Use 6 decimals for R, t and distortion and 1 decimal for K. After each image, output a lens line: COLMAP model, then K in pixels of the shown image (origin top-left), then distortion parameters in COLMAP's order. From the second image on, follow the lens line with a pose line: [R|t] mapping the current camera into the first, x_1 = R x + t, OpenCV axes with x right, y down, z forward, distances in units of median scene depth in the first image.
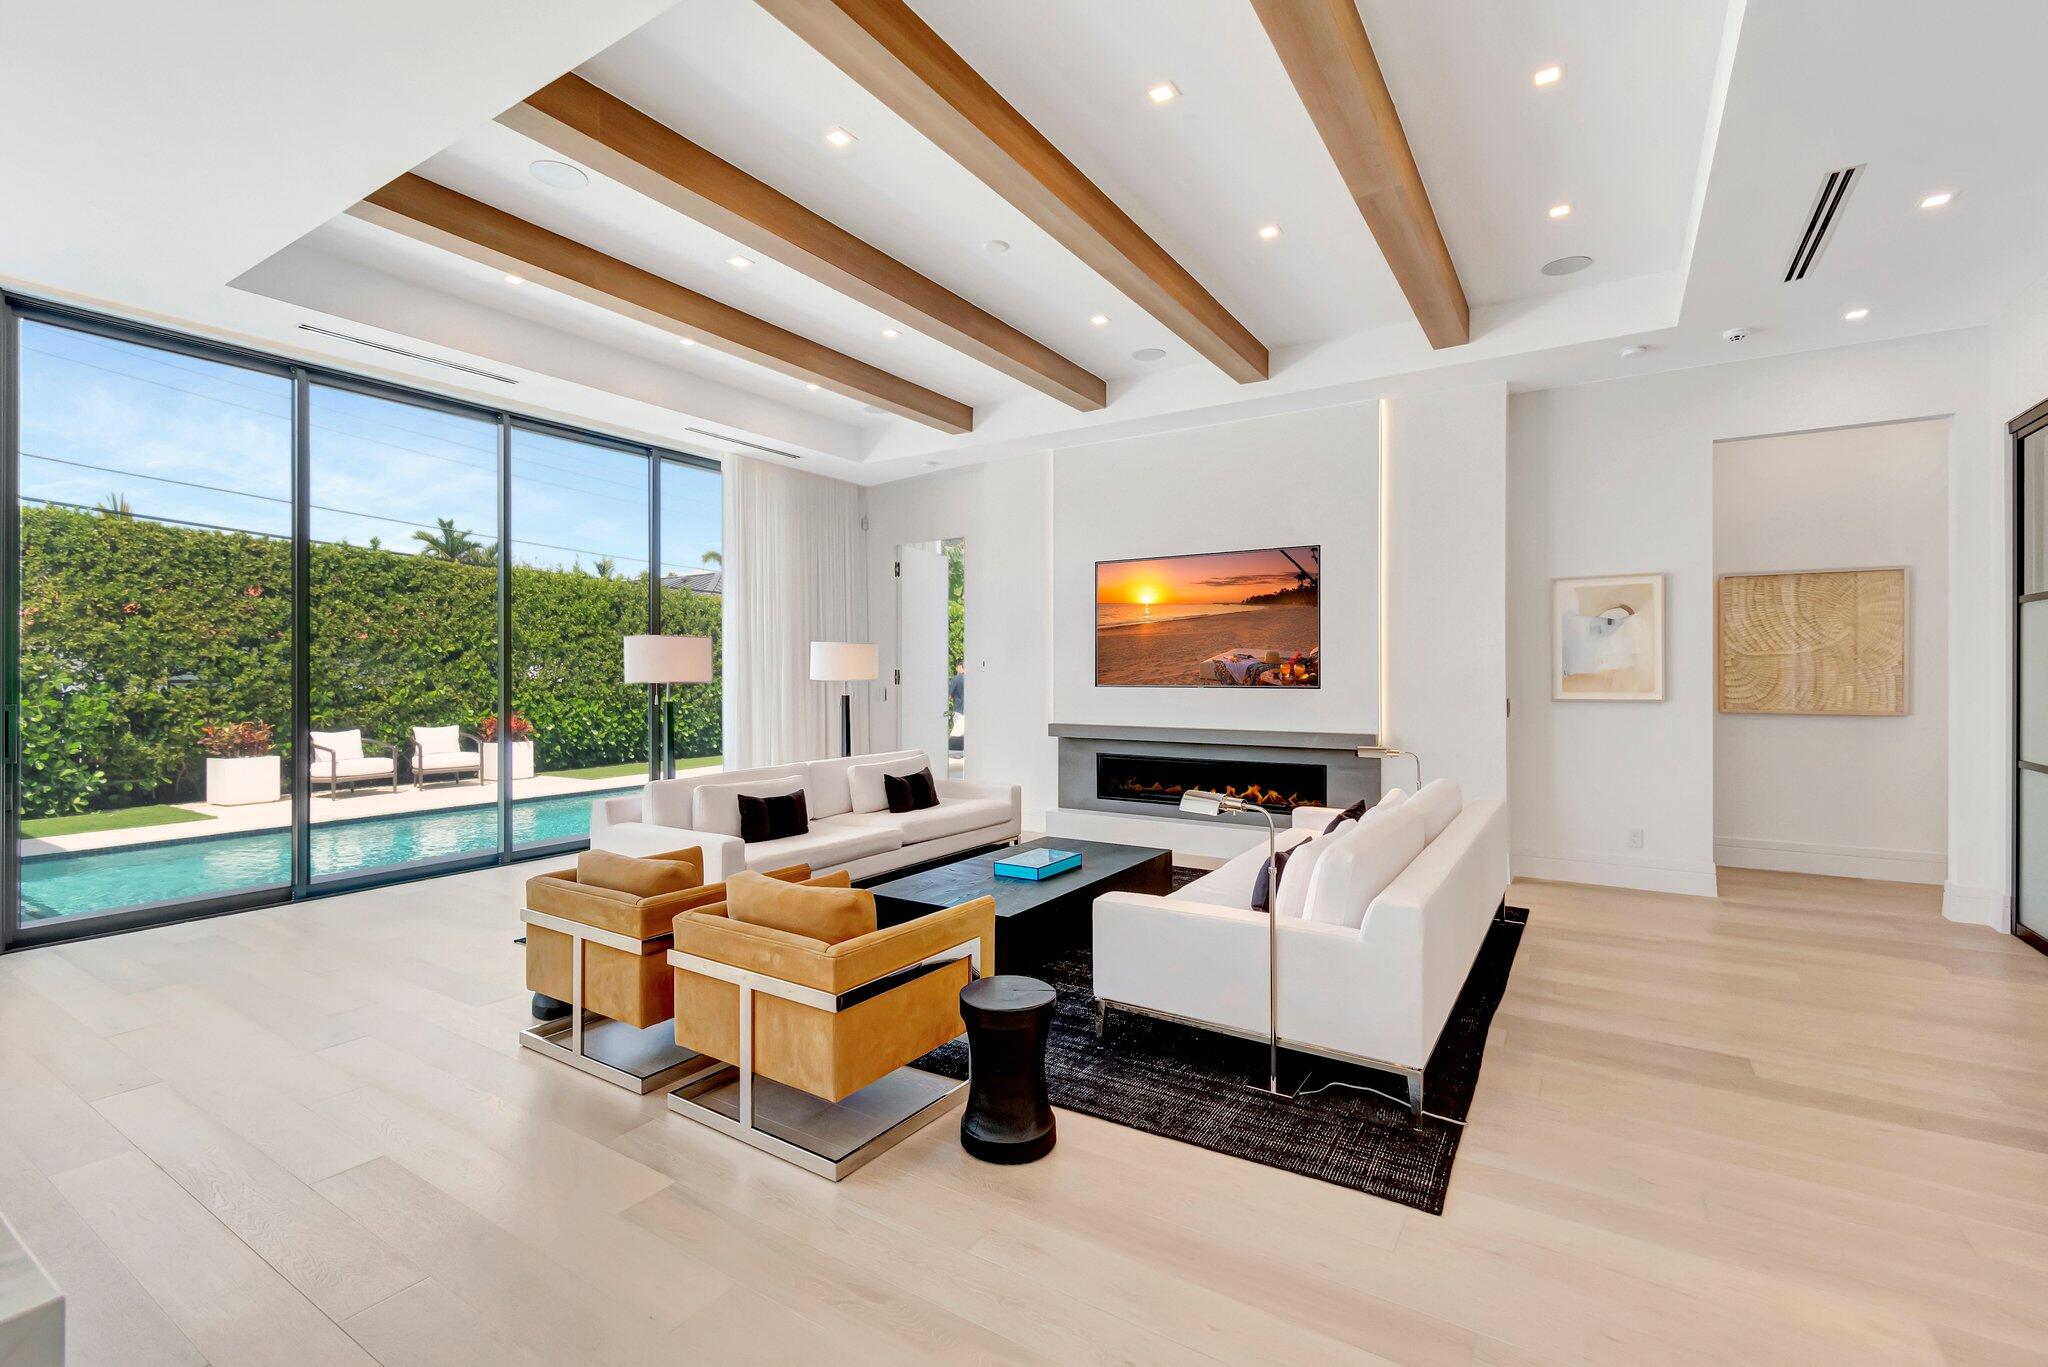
lens RADIAL K [[905.9, 0, 1016.1], [0, 905.9, 675.7], [0, 0, 1]] dist [0.002870, -0.001627]
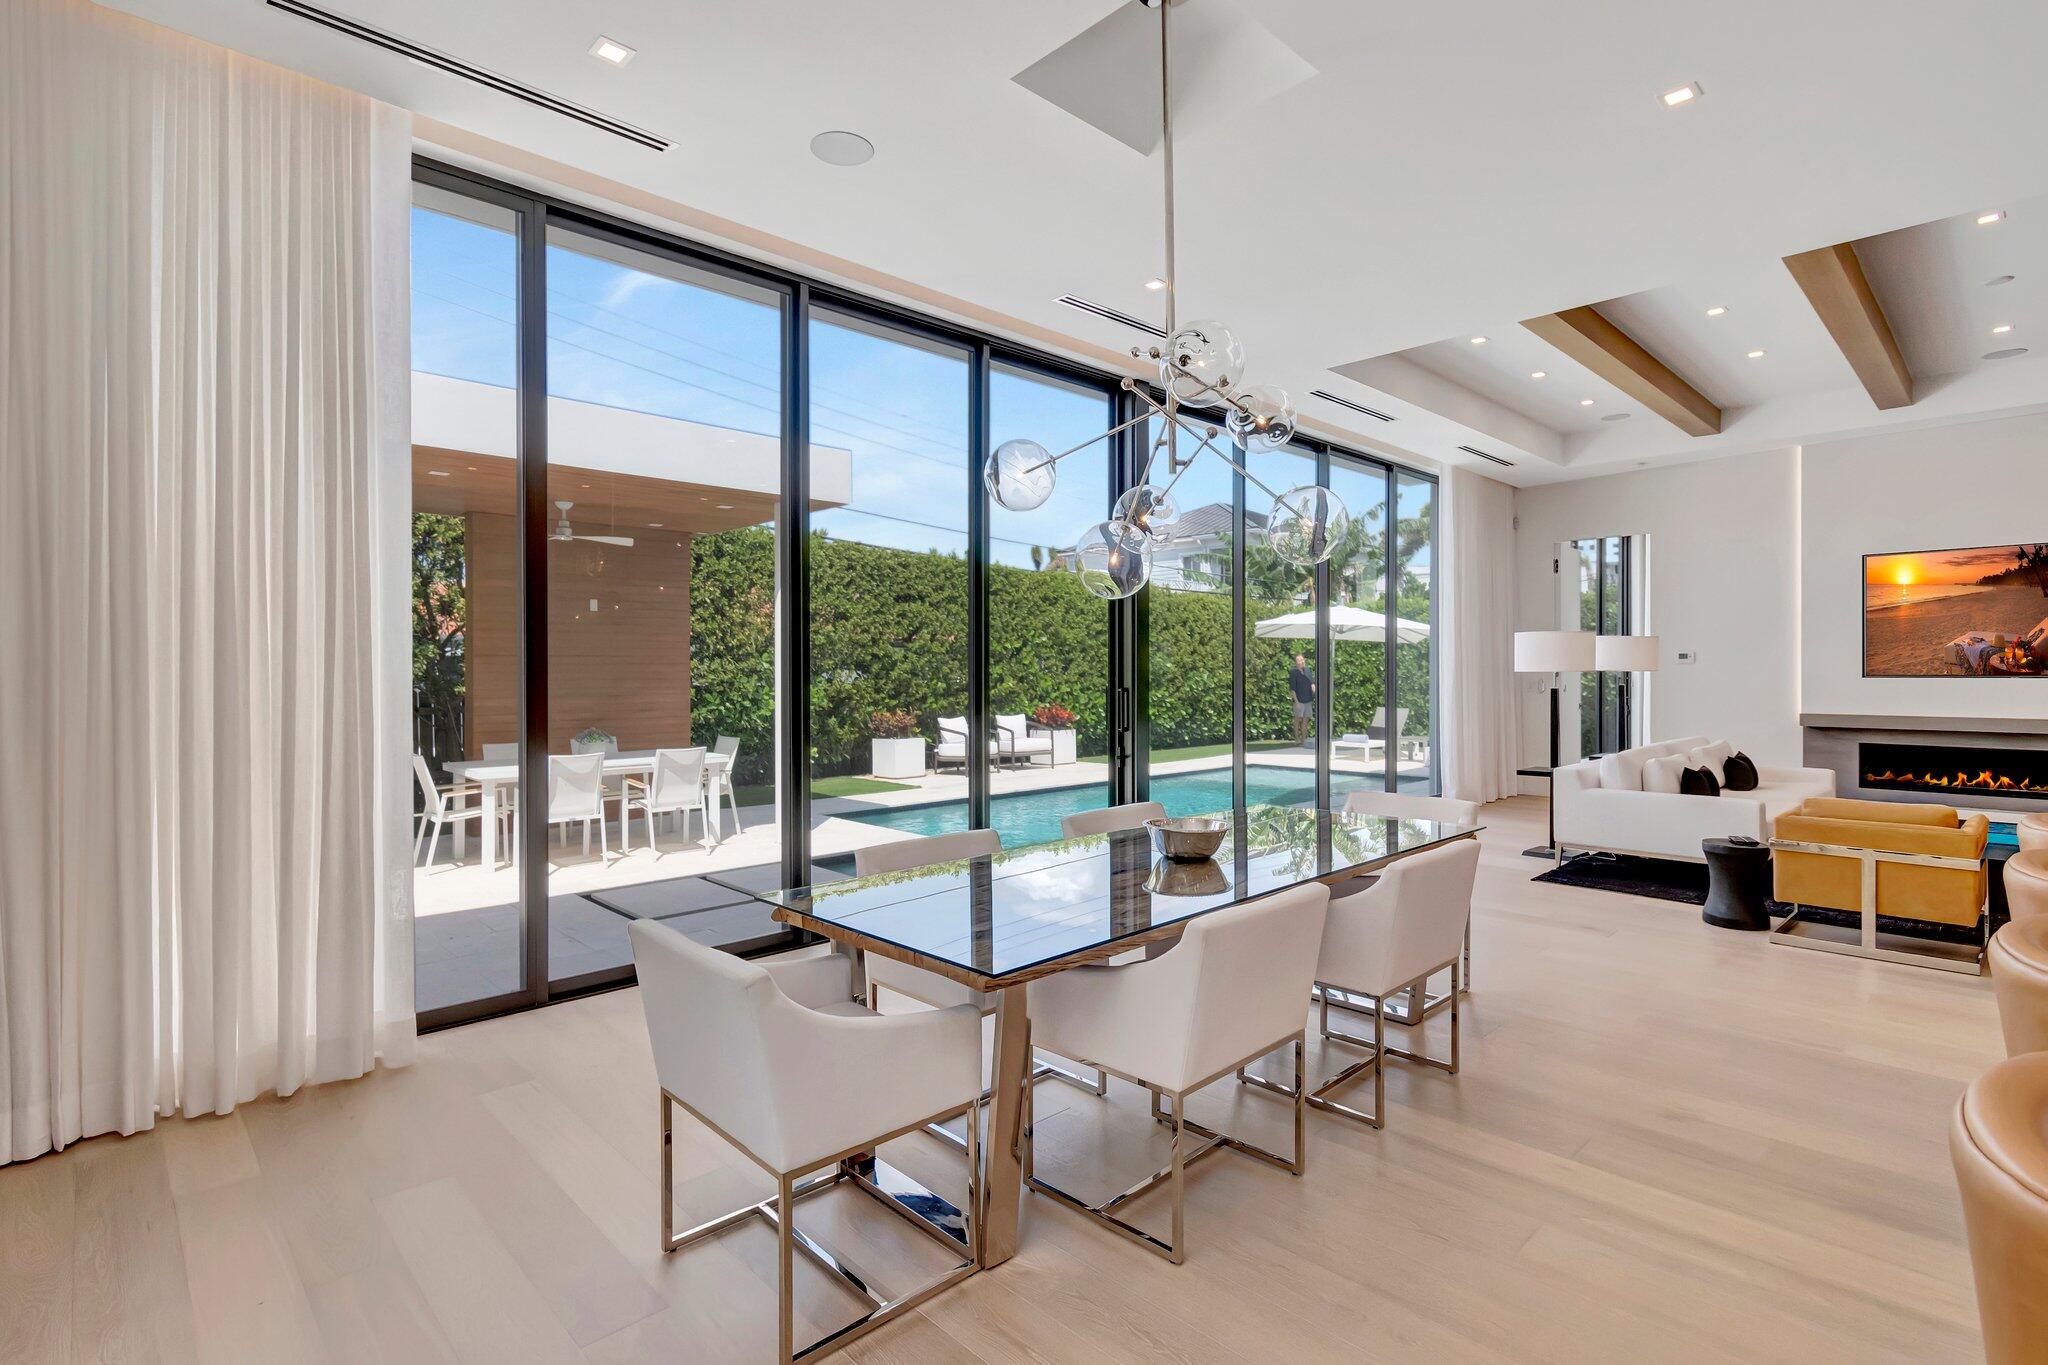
lens RADIAL K [[966.5, 0, 1026.3], [0, 966.5, 668.1], [0, 0, 1]] dist [-0.000078, -0.002691]
pose [[0.971391, -0.002123, -0.237477, -0.536695], [0.000739, 0.999982, -0.005916, 0.007845], [0.237485, 0.005571, 0.971375, -0.257586]]
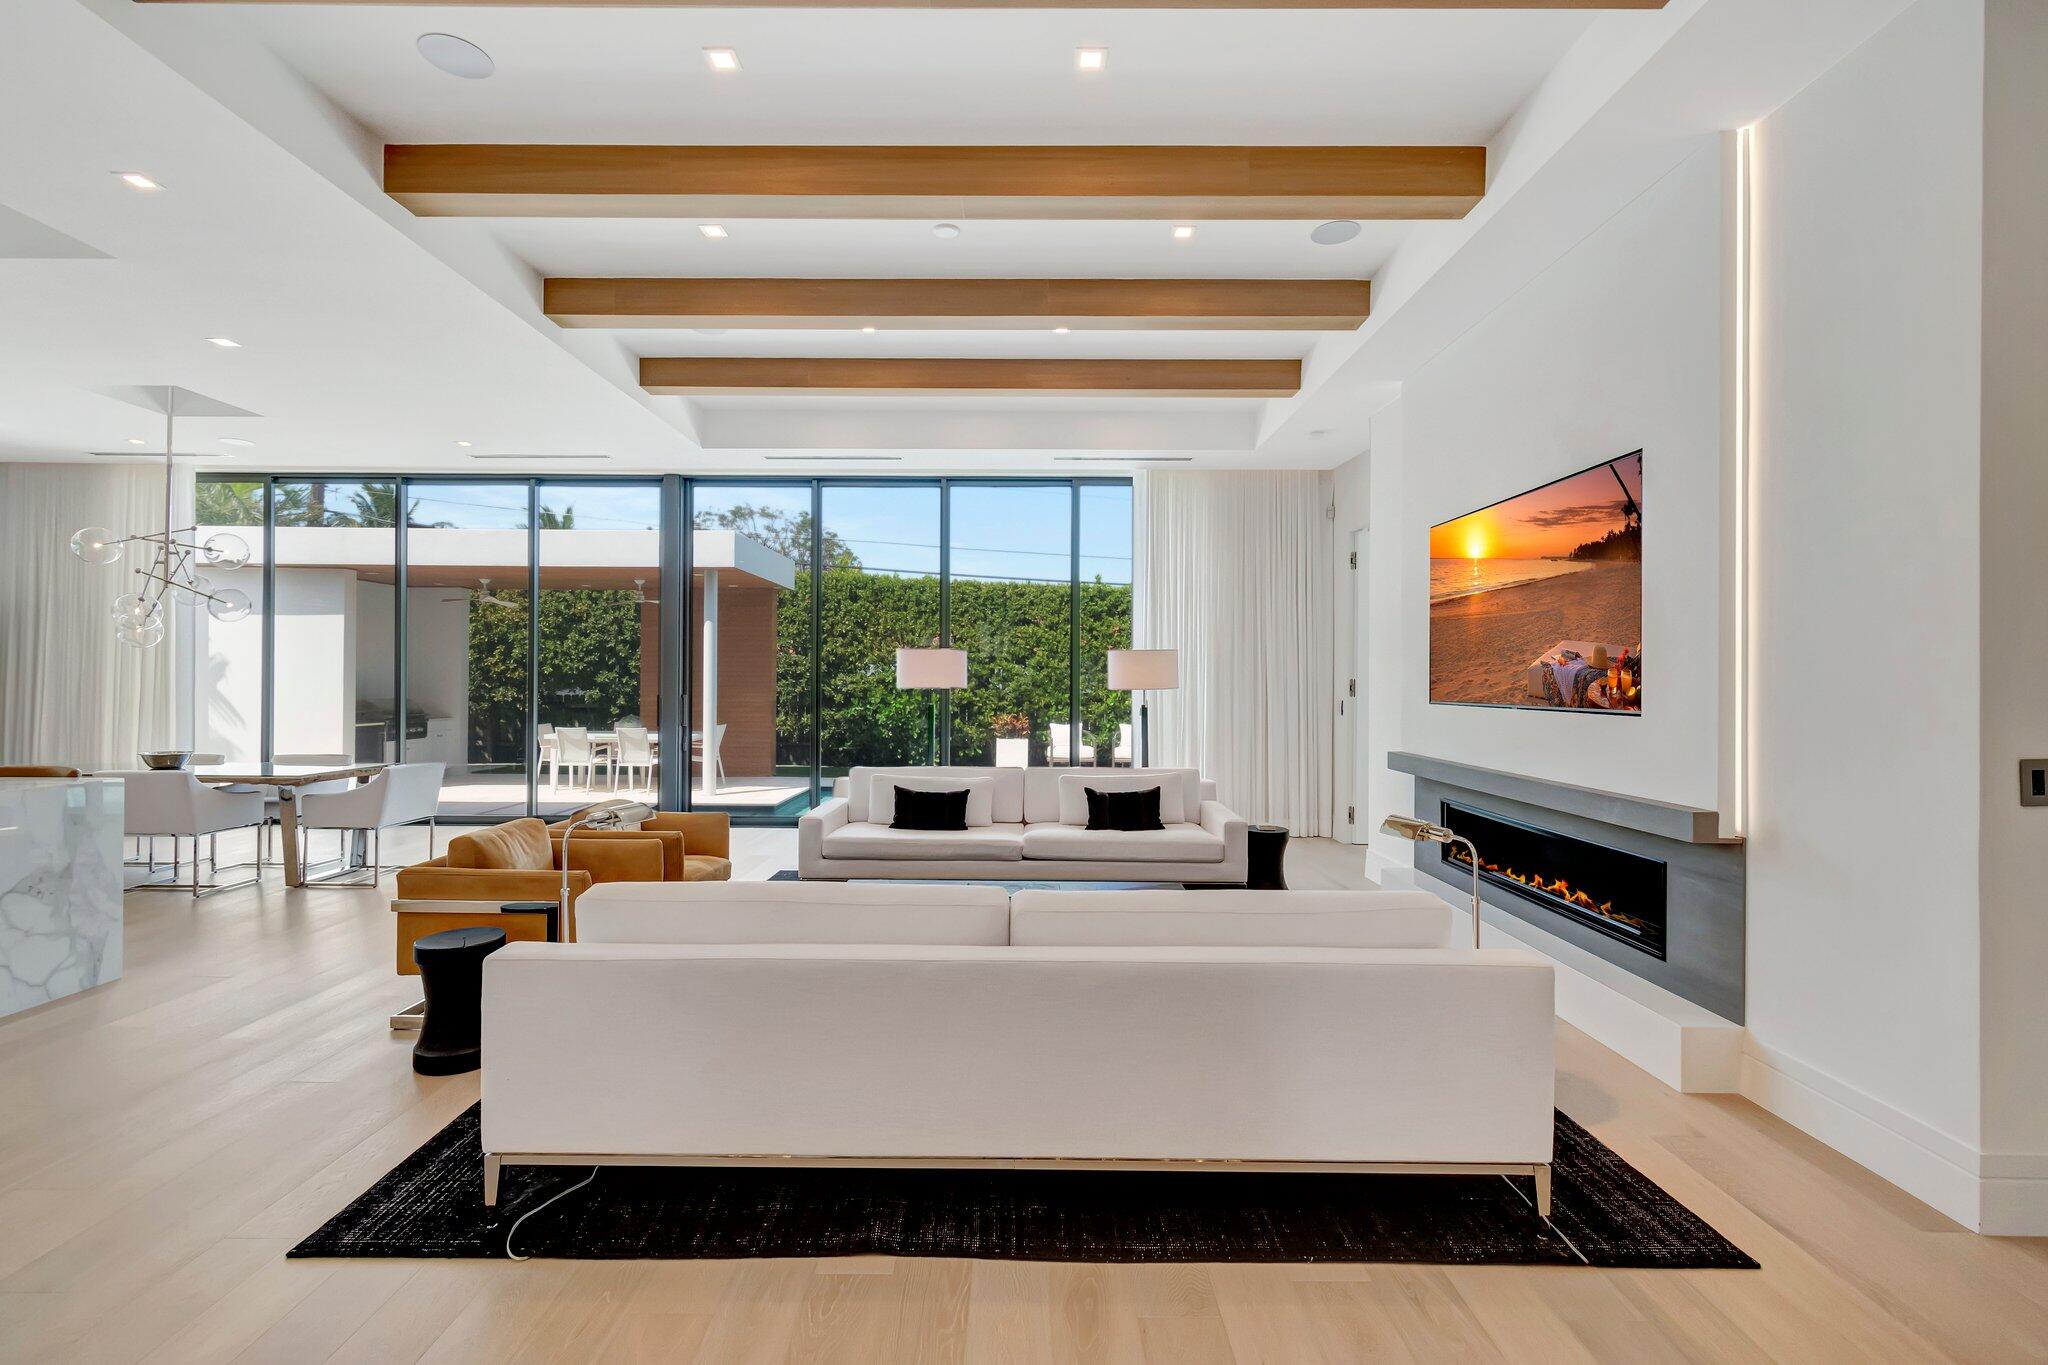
lens RADIAL K [[905.9, 0, 1017.7], [0, 905.9, 678.0], [0, 0, 1]] dist [0.002870, -0.001627]
pose [[0.538203, 0.002528, -0.842811, 0.485872], [-0.009515, 0.999950, -0.003077, -0.002168], [0.842761, 0.009675, 0.538200, 0.330952]]
